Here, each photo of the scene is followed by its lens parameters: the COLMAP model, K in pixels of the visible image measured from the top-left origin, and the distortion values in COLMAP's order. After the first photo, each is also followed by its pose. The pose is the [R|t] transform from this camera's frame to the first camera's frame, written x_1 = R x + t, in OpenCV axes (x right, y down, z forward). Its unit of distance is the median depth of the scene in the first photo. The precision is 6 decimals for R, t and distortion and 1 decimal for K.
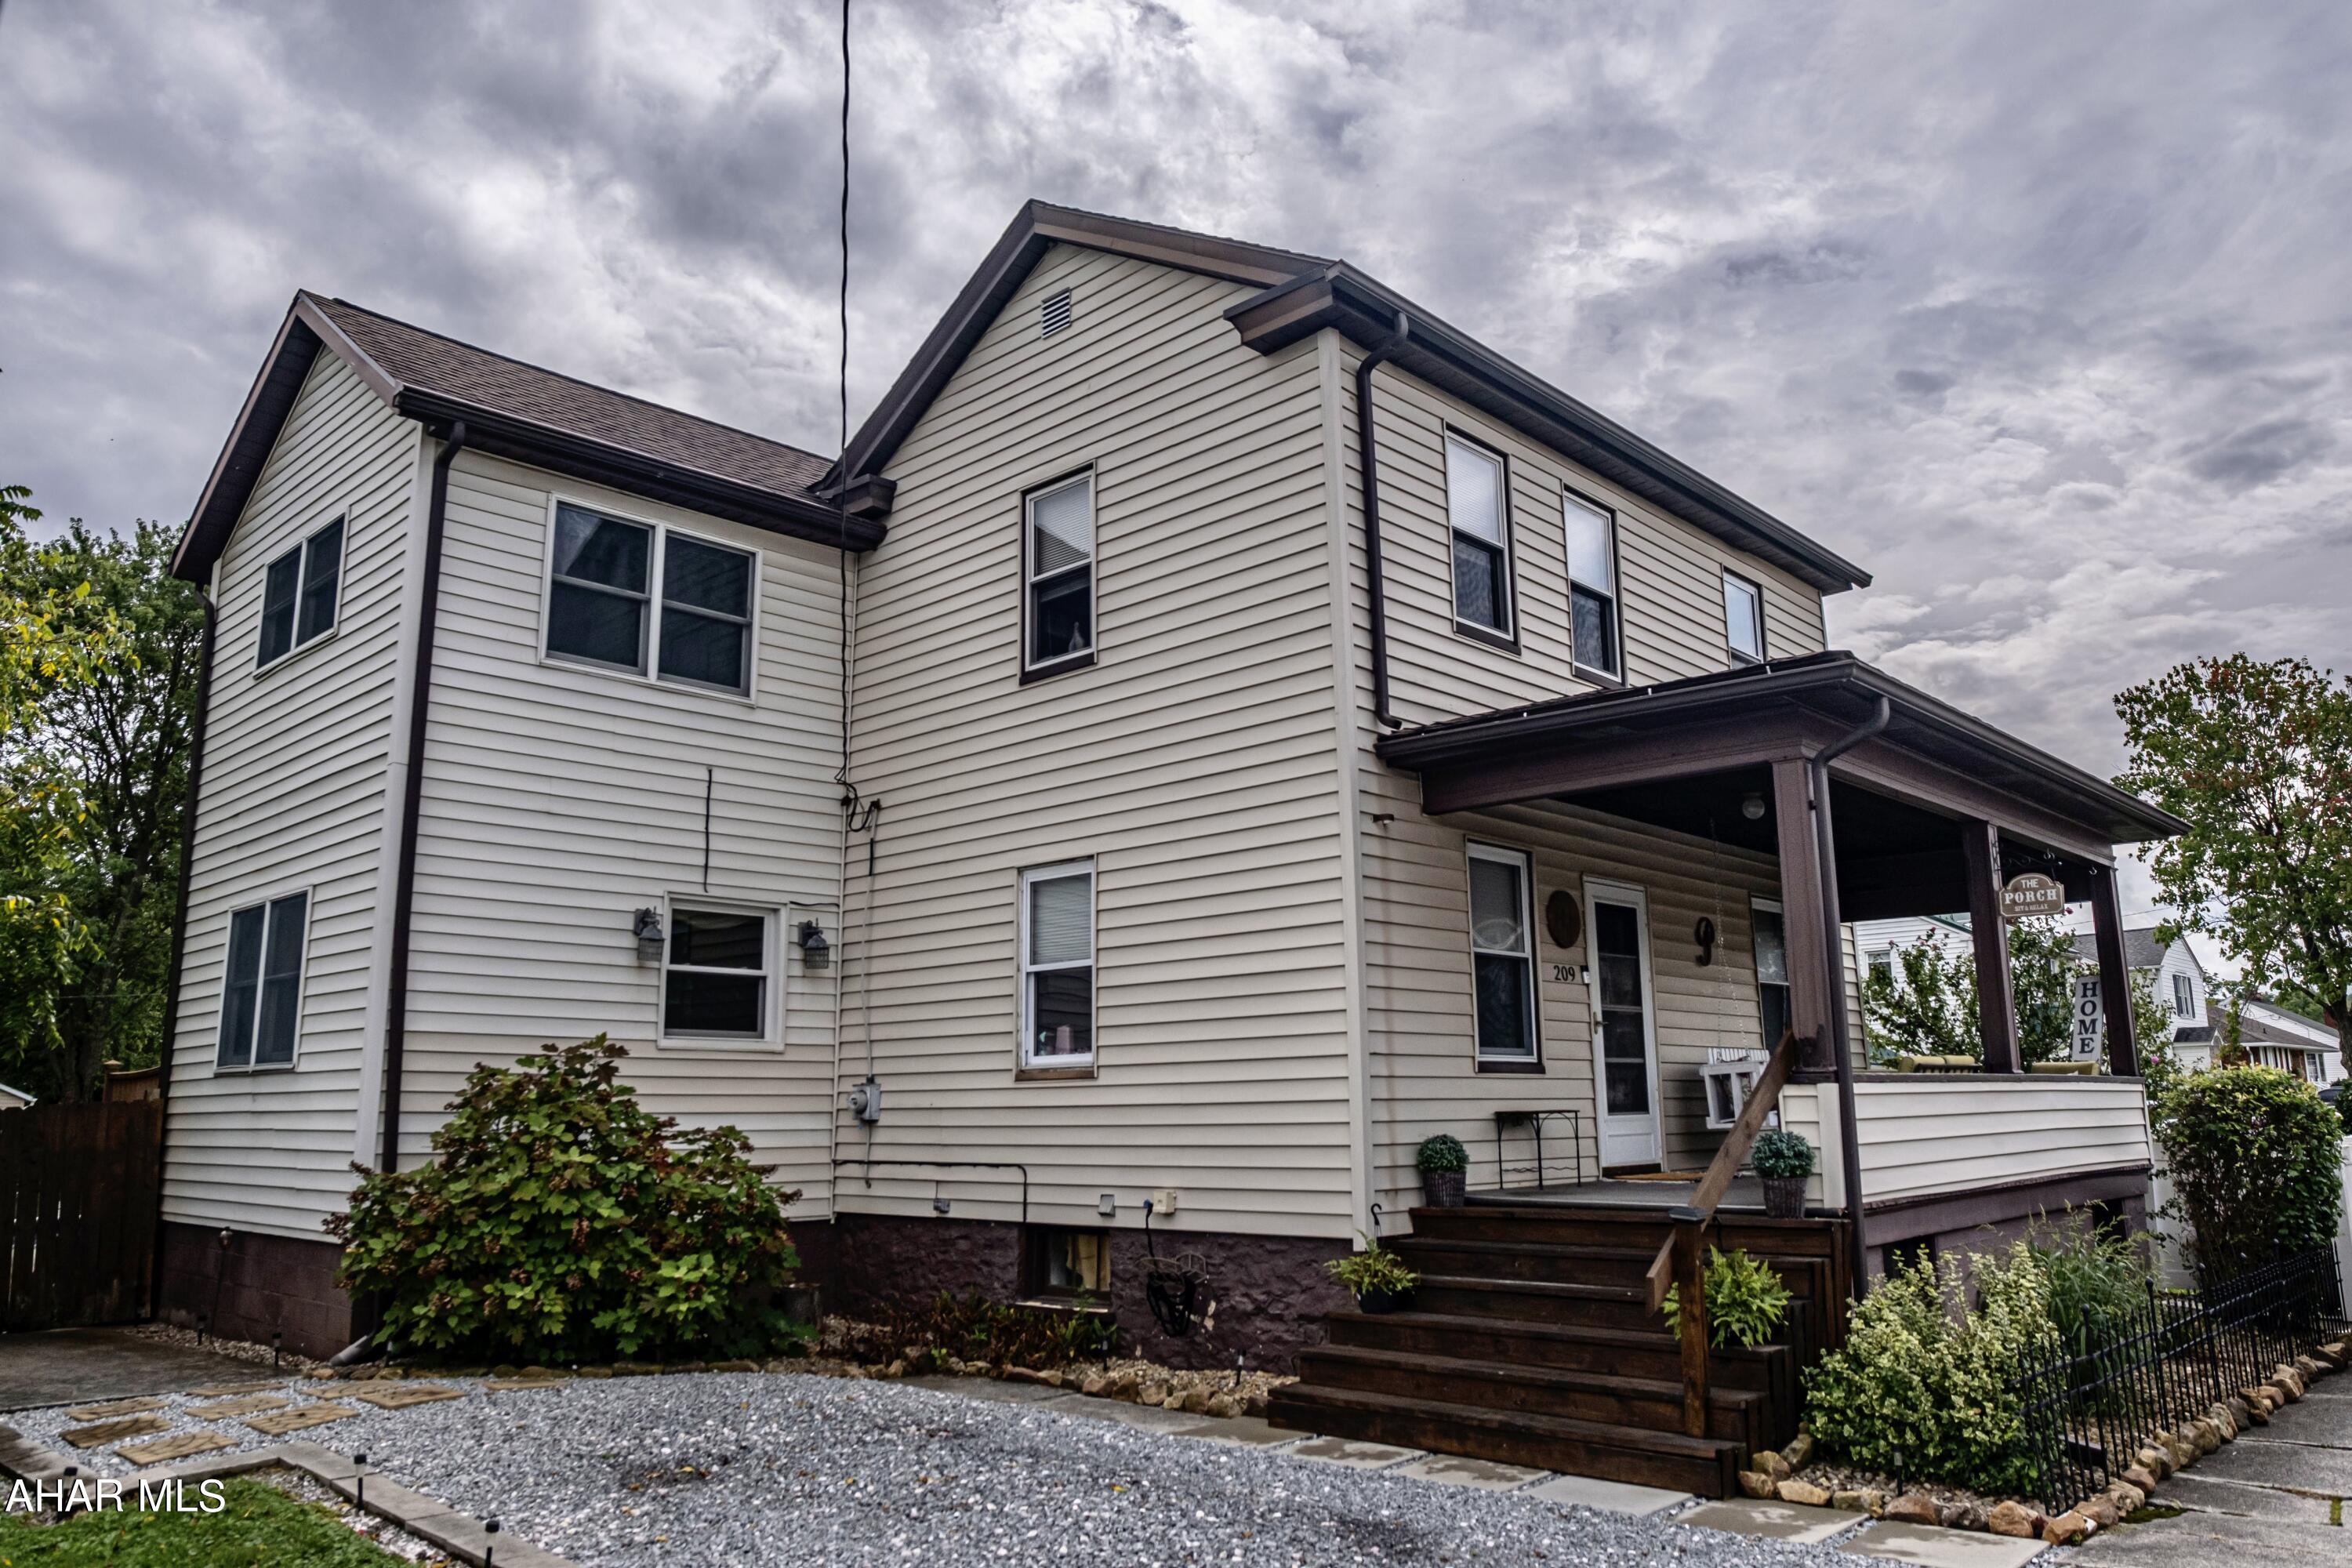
lens RADIAL K [[1745.5, 0, 1176.0], [0, 1745.5, 784.0], [0, 0, 1]] dist [-0.113156, 0.130944]
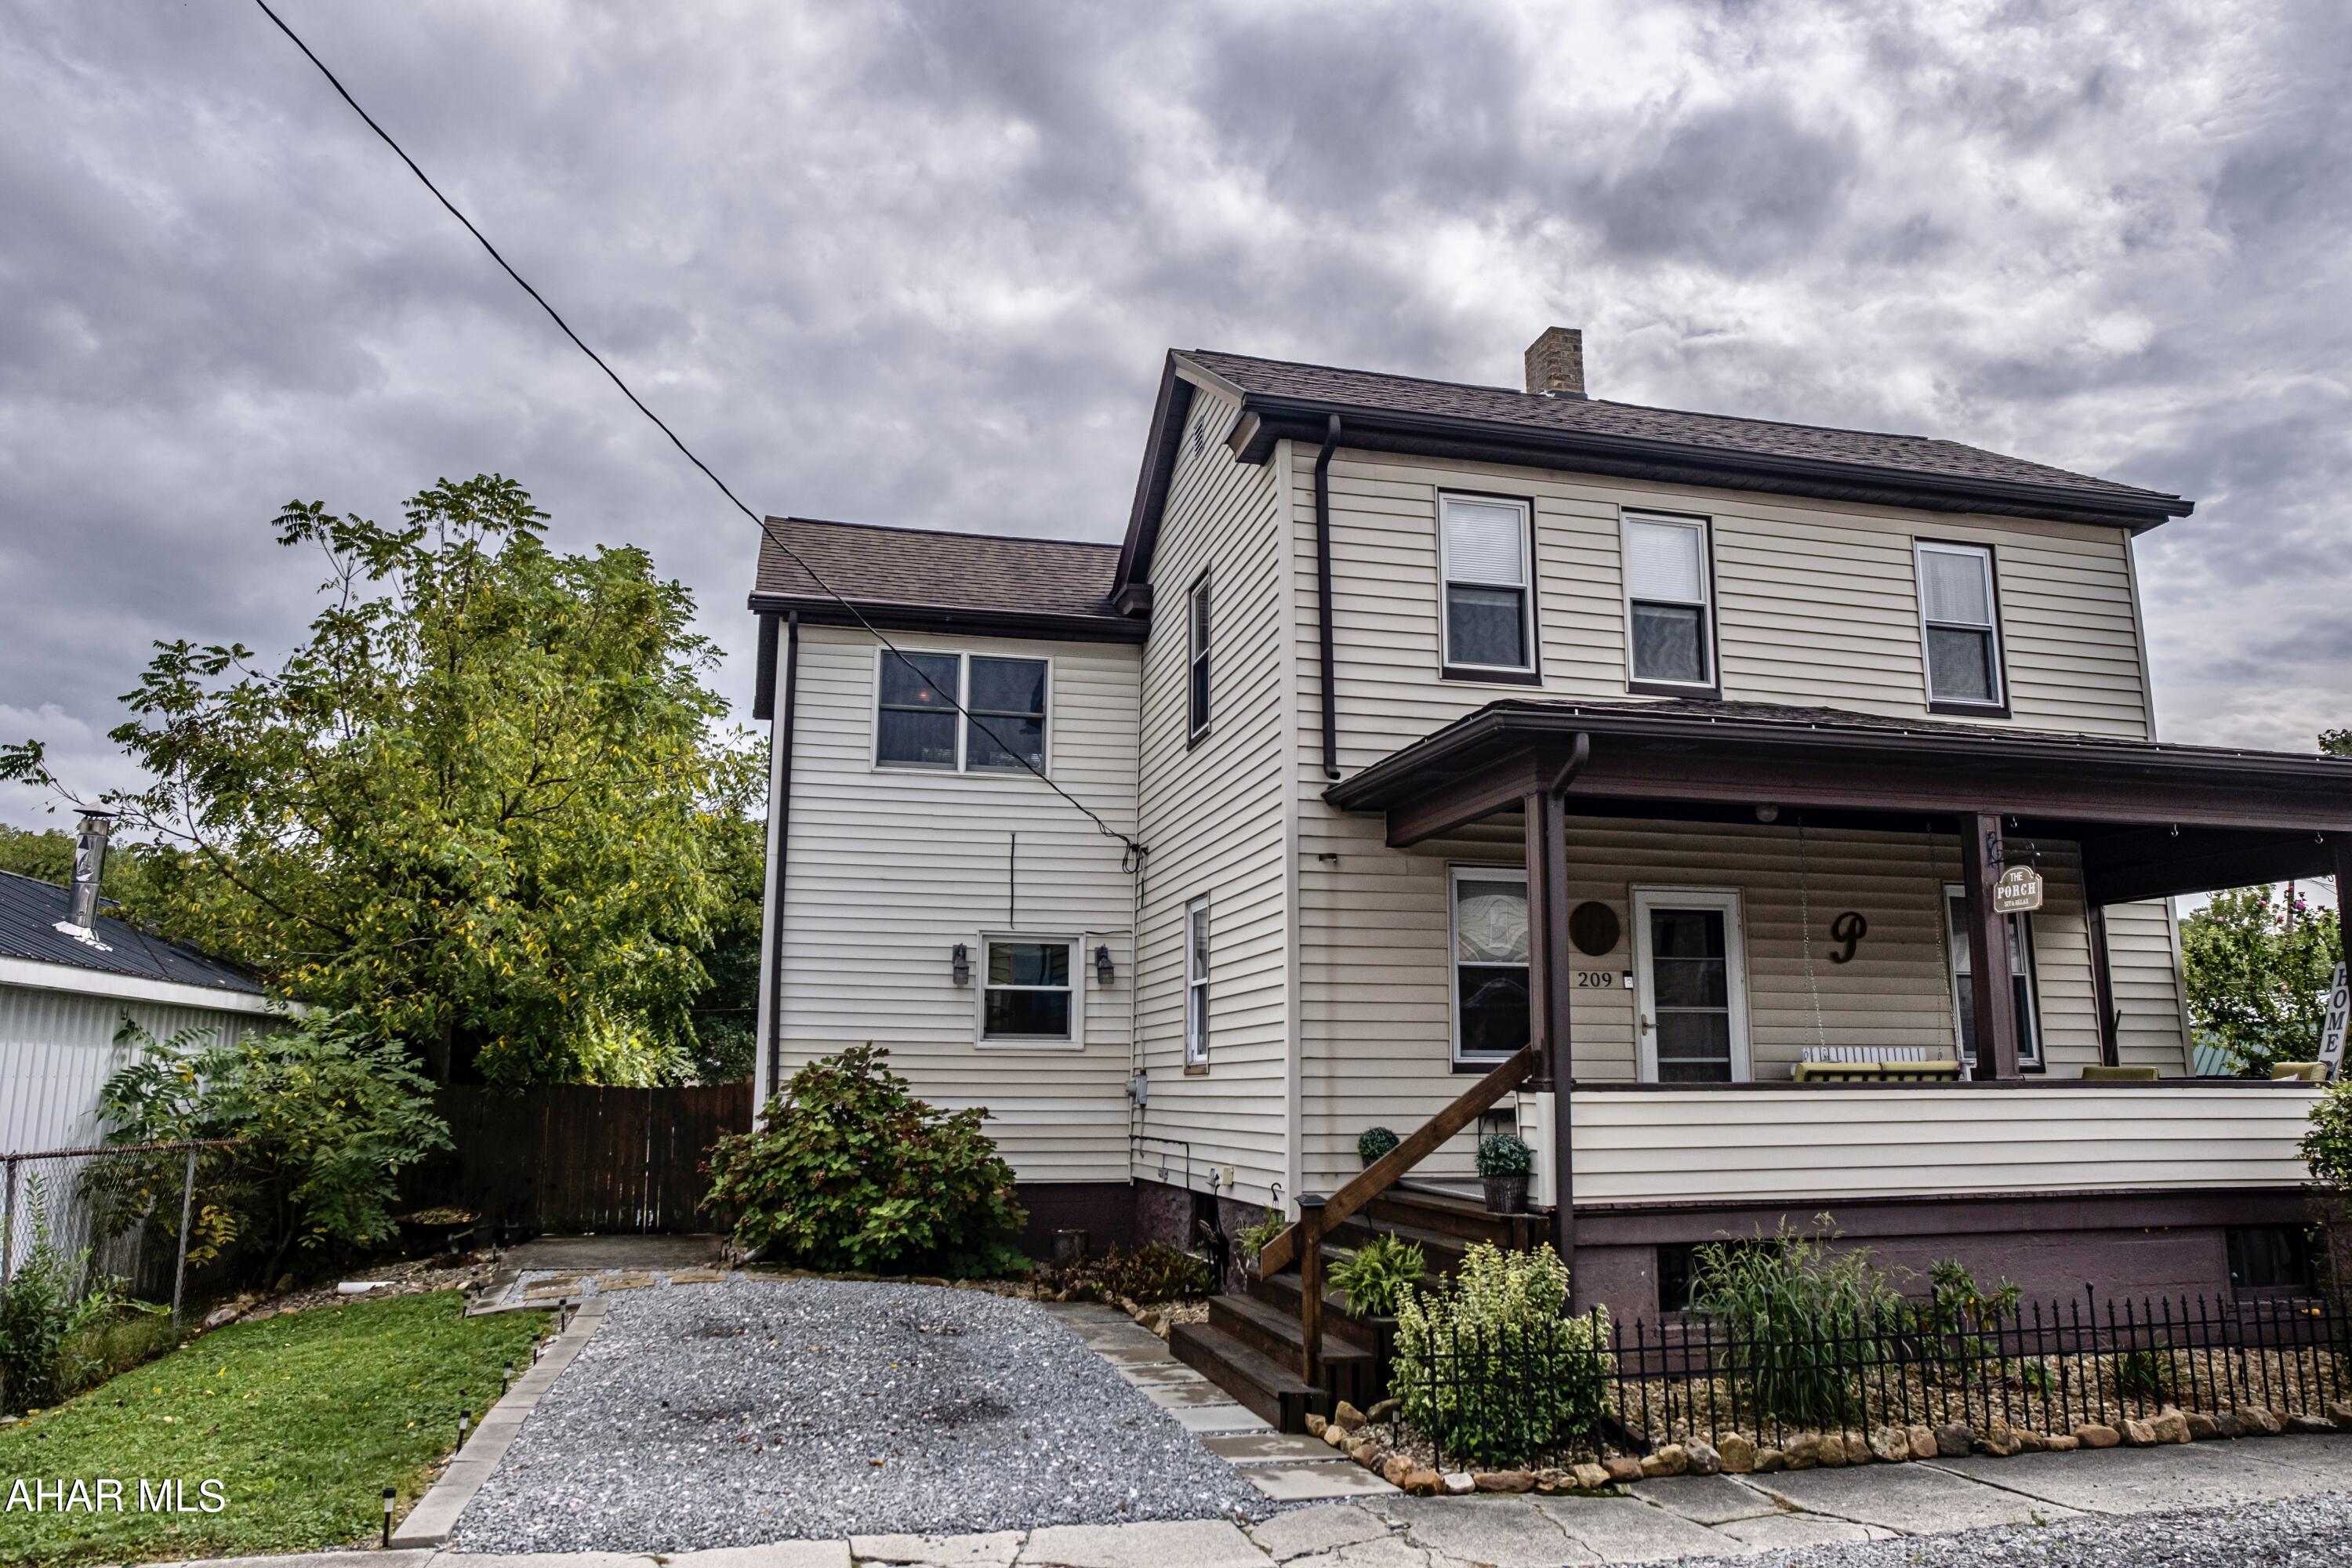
lens RADIAL K [[1745.5, 0, 1176.0], [0, 1745.5, 784.0], [0, 0, 1]] dist [-0.113156, 0.130944]
pose [[0.827923, -0.081750, -0.554852, 0.605597], [0.091042, 0.995788, -0.010867, -0.022374], [0.553403, -0.041518, 0.831878, -0.025501]]
